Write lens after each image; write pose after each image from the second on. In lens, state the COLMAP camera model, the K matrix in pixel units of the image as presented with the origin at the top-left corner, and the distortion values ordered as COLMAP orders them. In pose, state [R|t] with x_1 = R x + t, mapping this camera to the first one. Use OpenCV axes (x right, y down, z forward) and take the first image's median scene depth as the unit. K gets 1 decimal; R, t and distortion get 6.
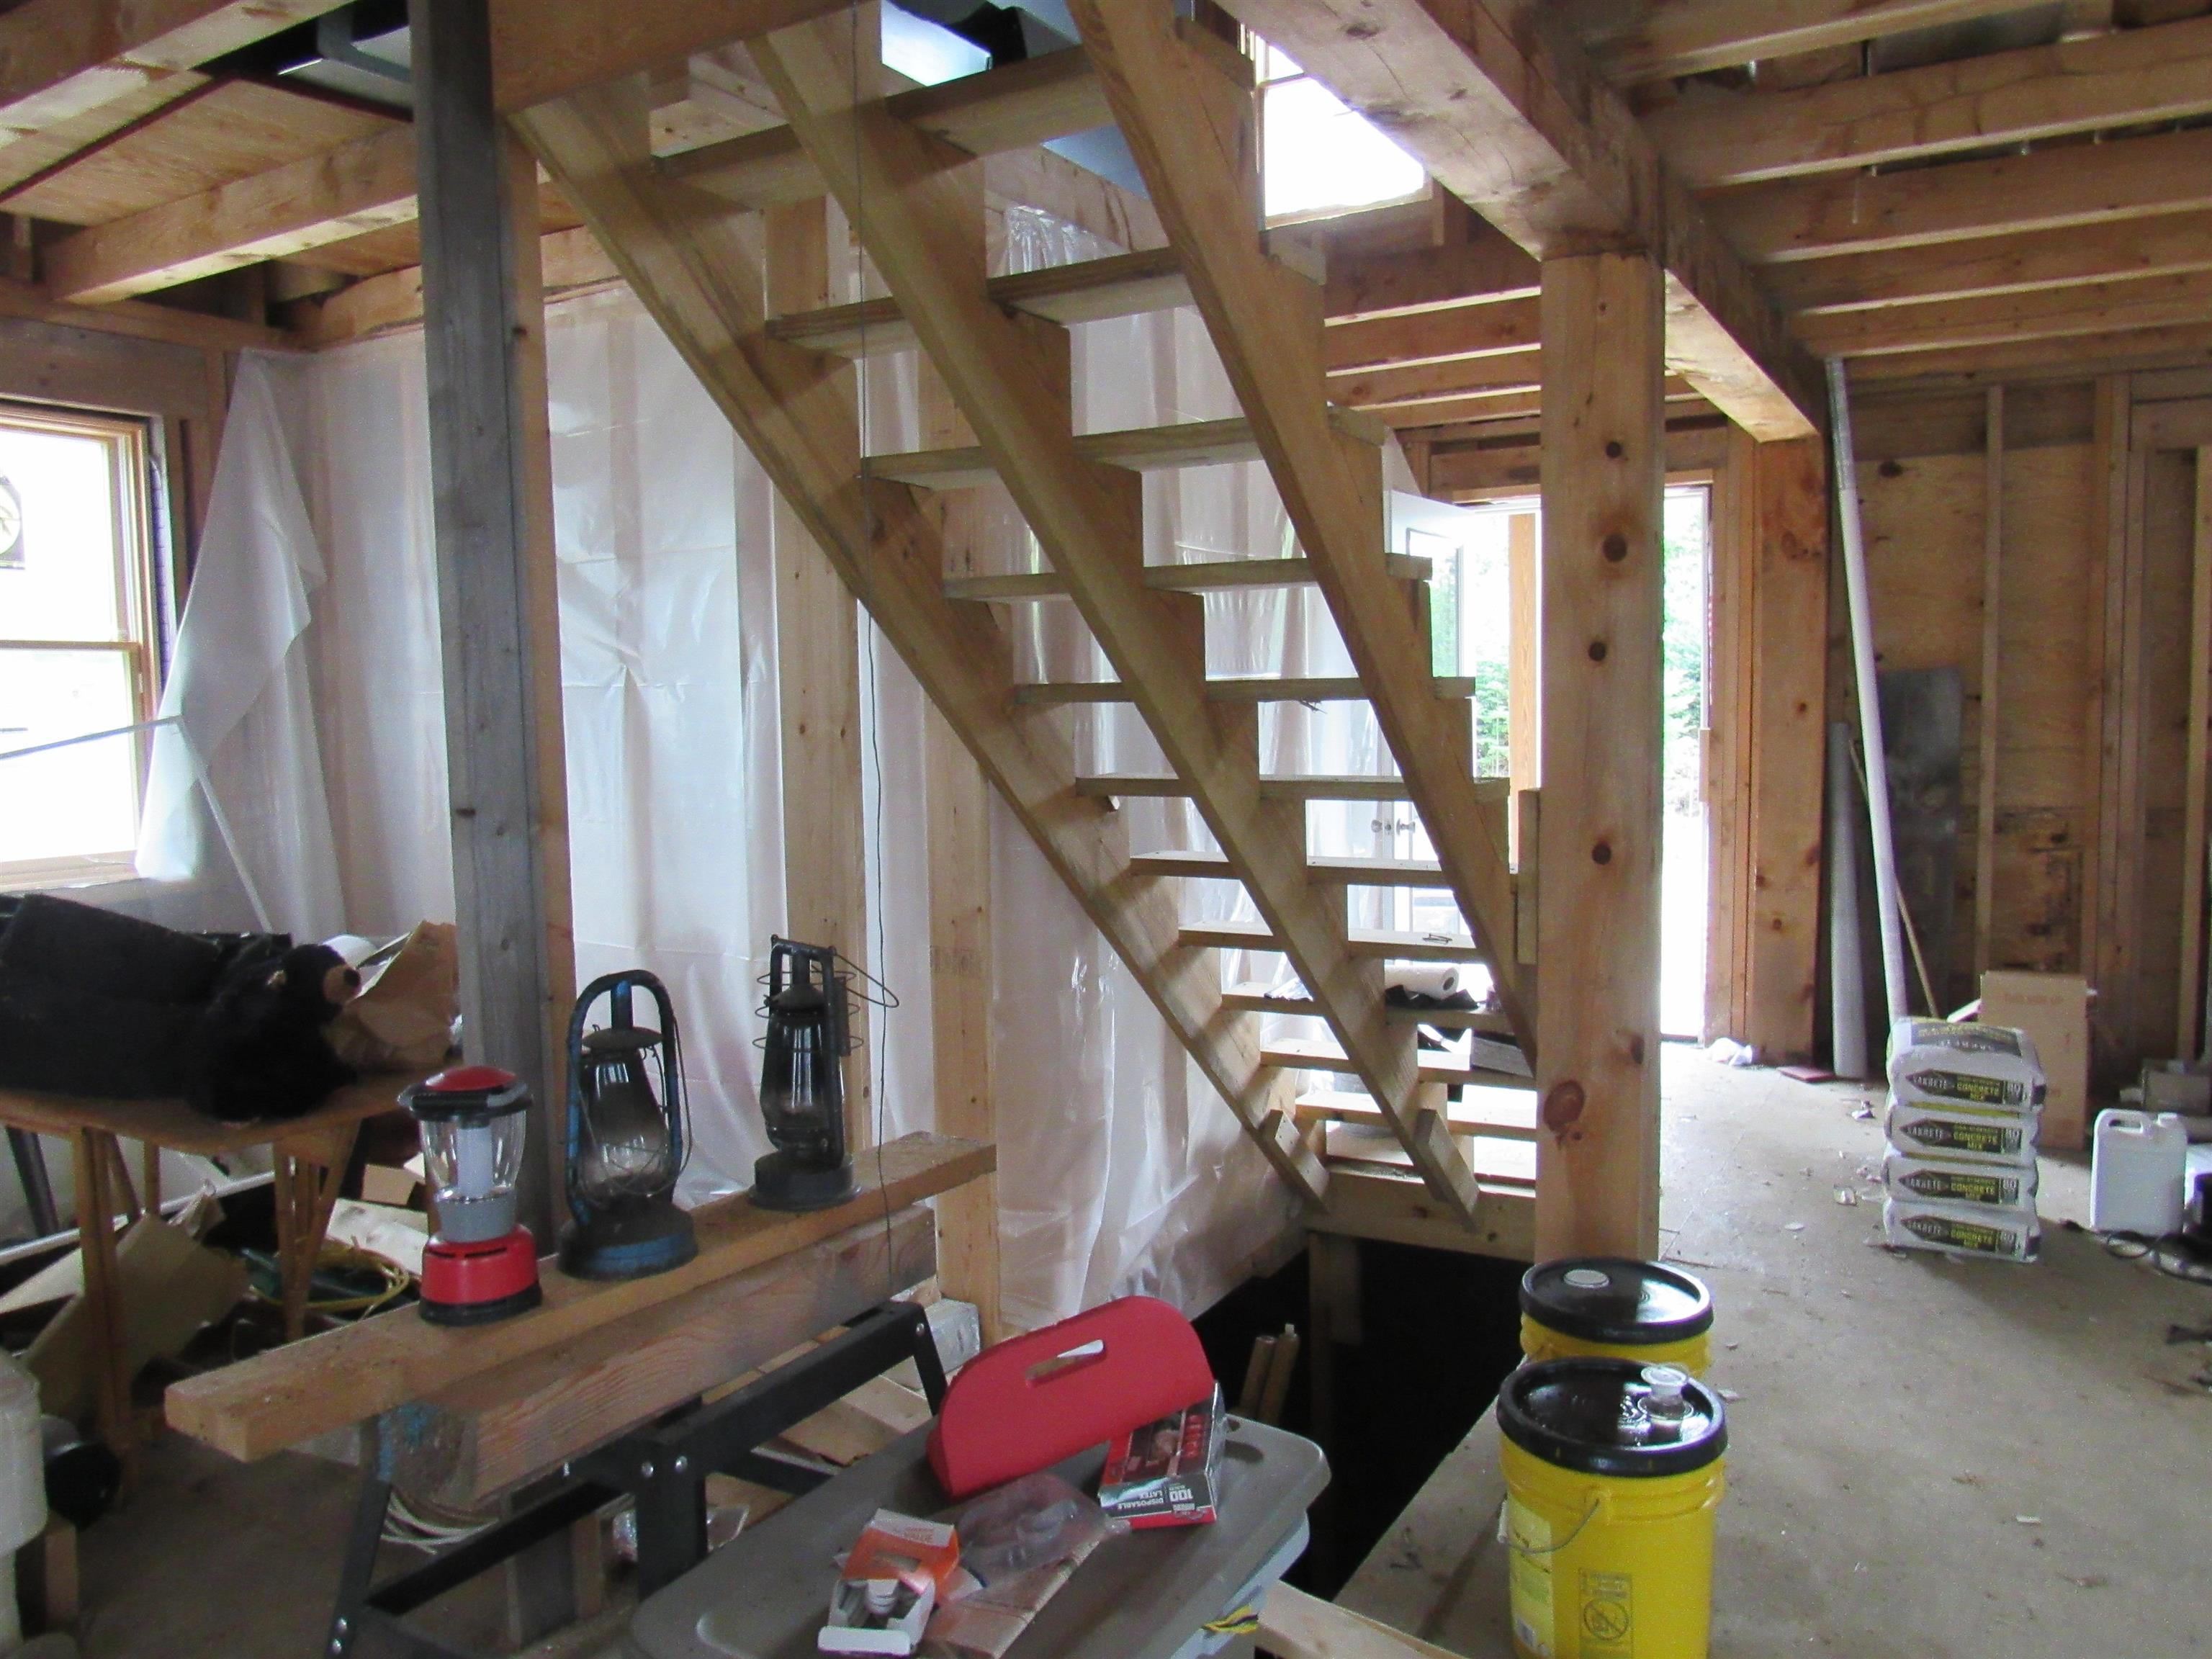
lens RADIAL K [[1588.1, 0, 1107.7], [0, 1588.1, 823.6], [0, 0, 1]] dist [-0.027138, -0.000375]
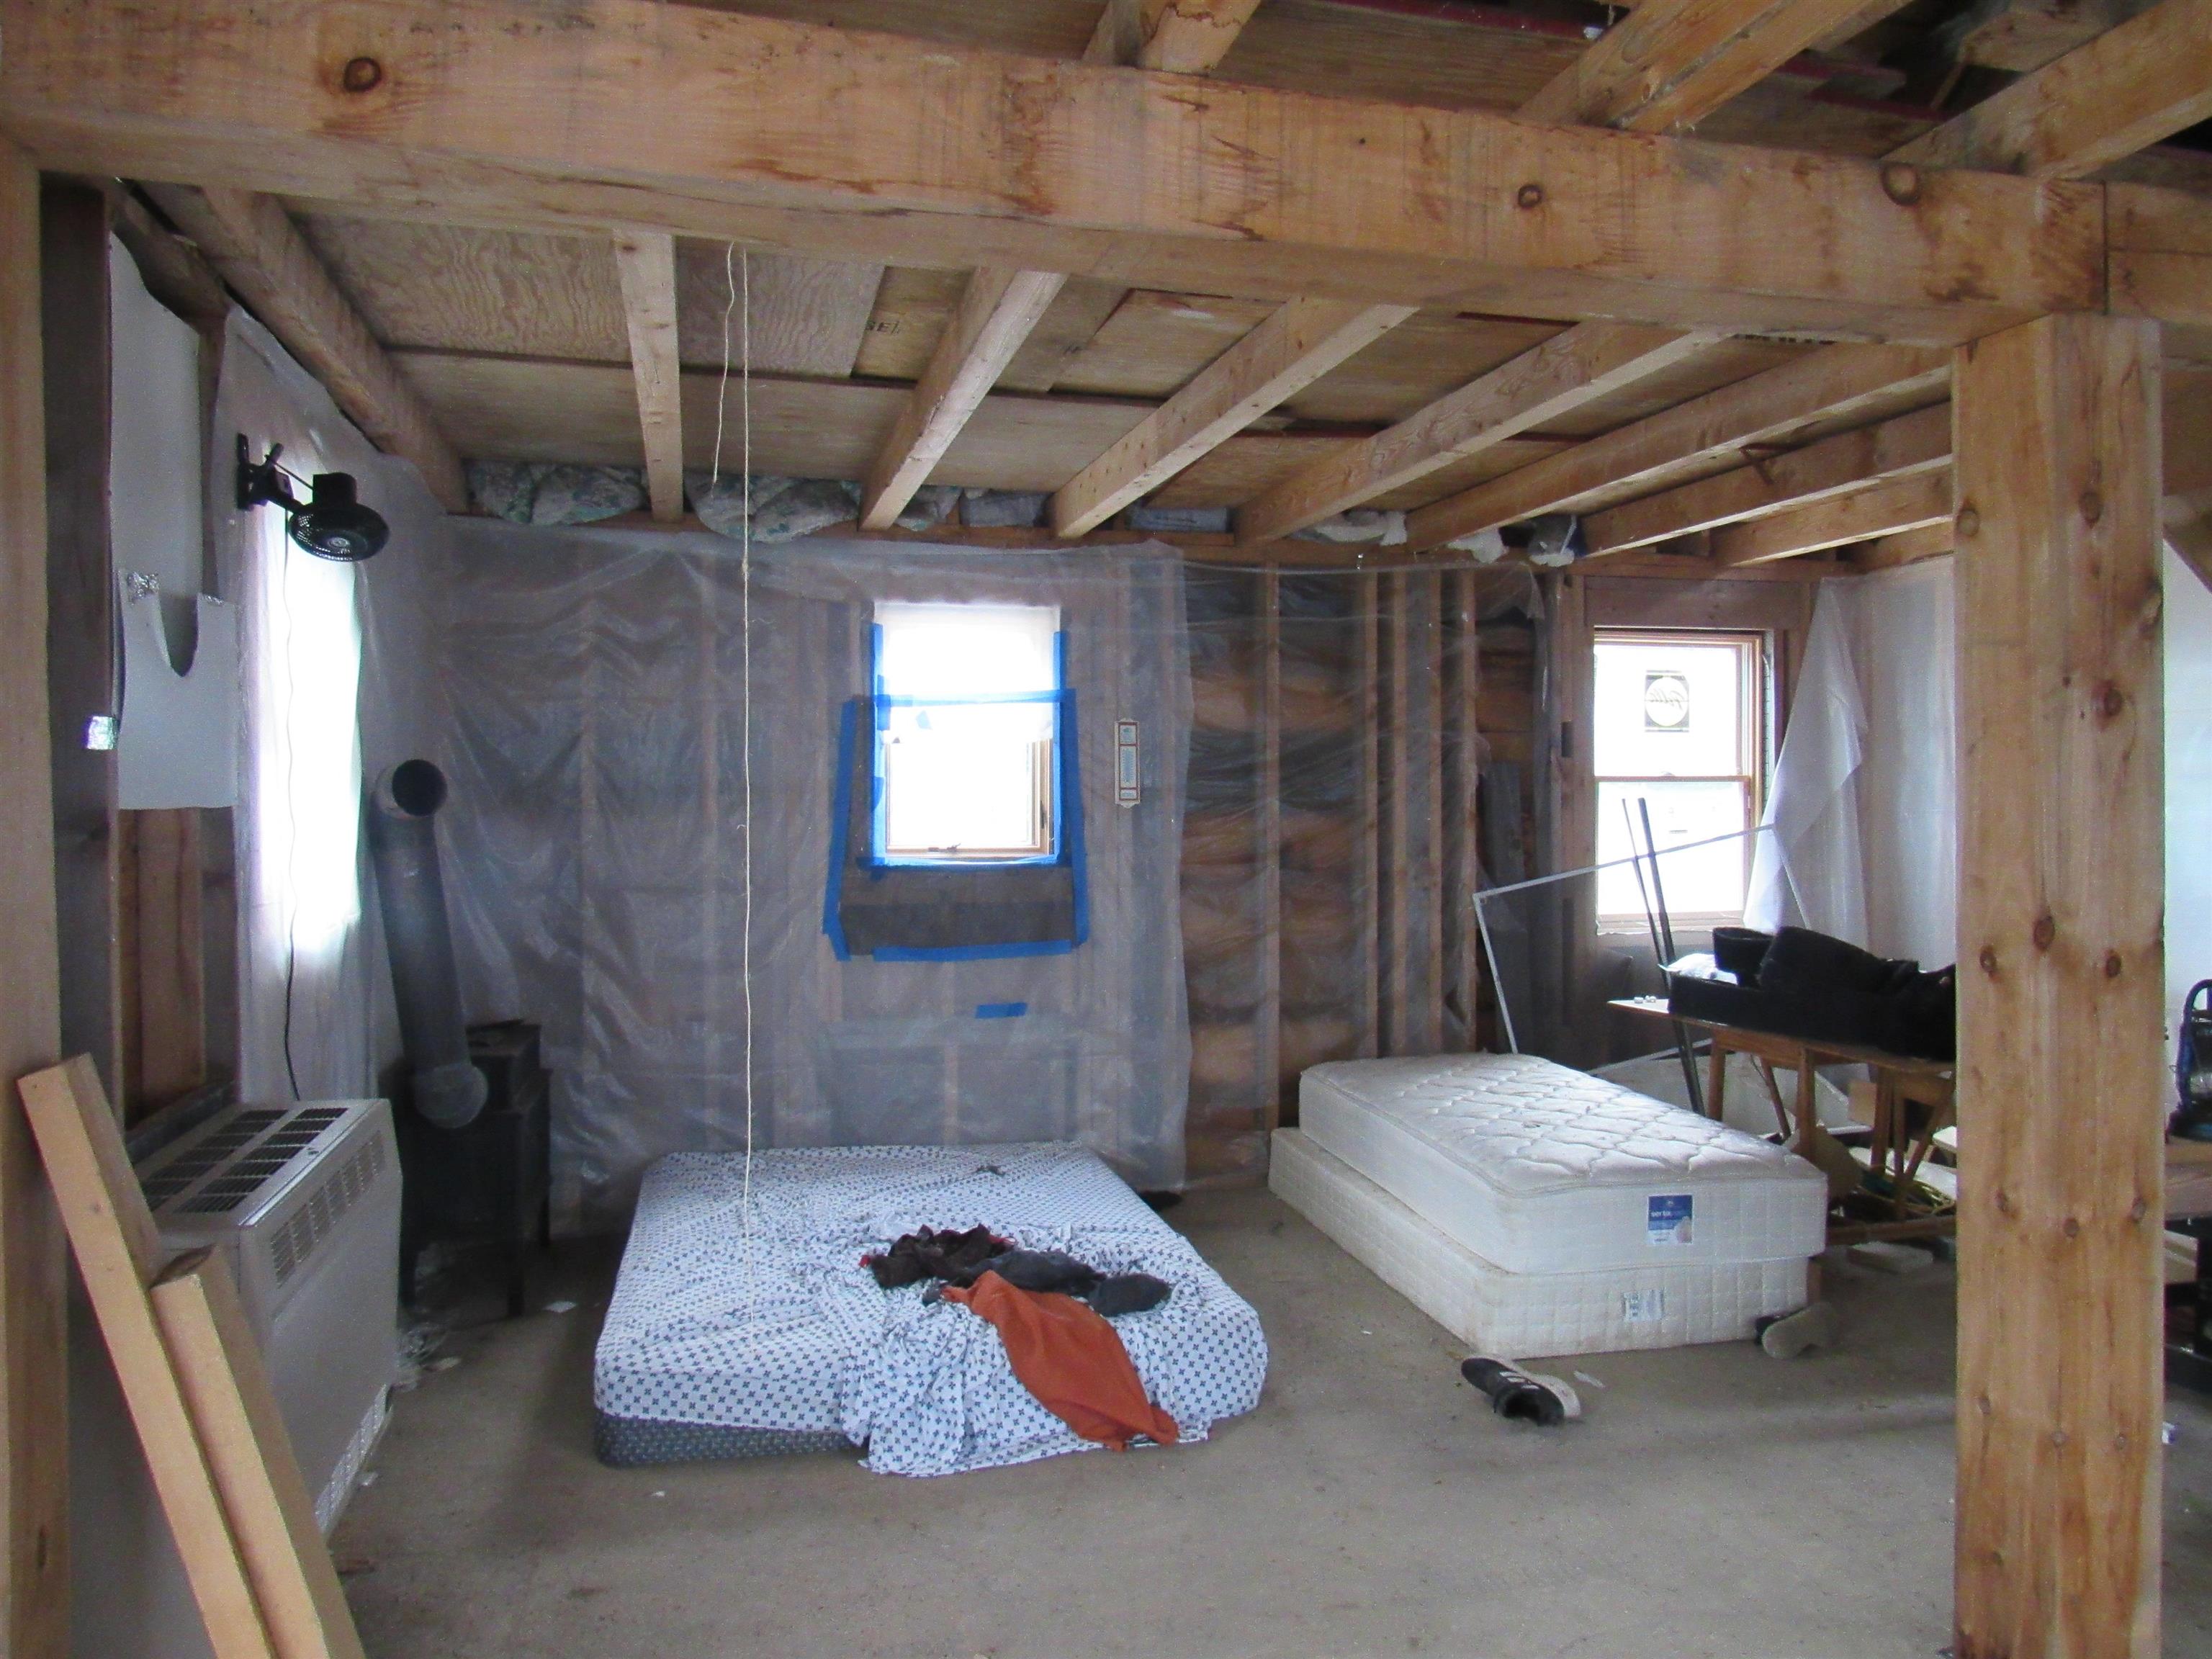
lens RADIAL K [[1588.1, 0, 1107.1], [0, 1588.1, 822.9], [0, 0, 1]] dist [-0.027138, -0.000375]
pose [[0.705724, 0.019060, -0.708231, 0.034277], [-0.064711, 0.997194, -0.037645, 0.028505], [0.705526, 0.072398, 0.704976, -0.526831]]
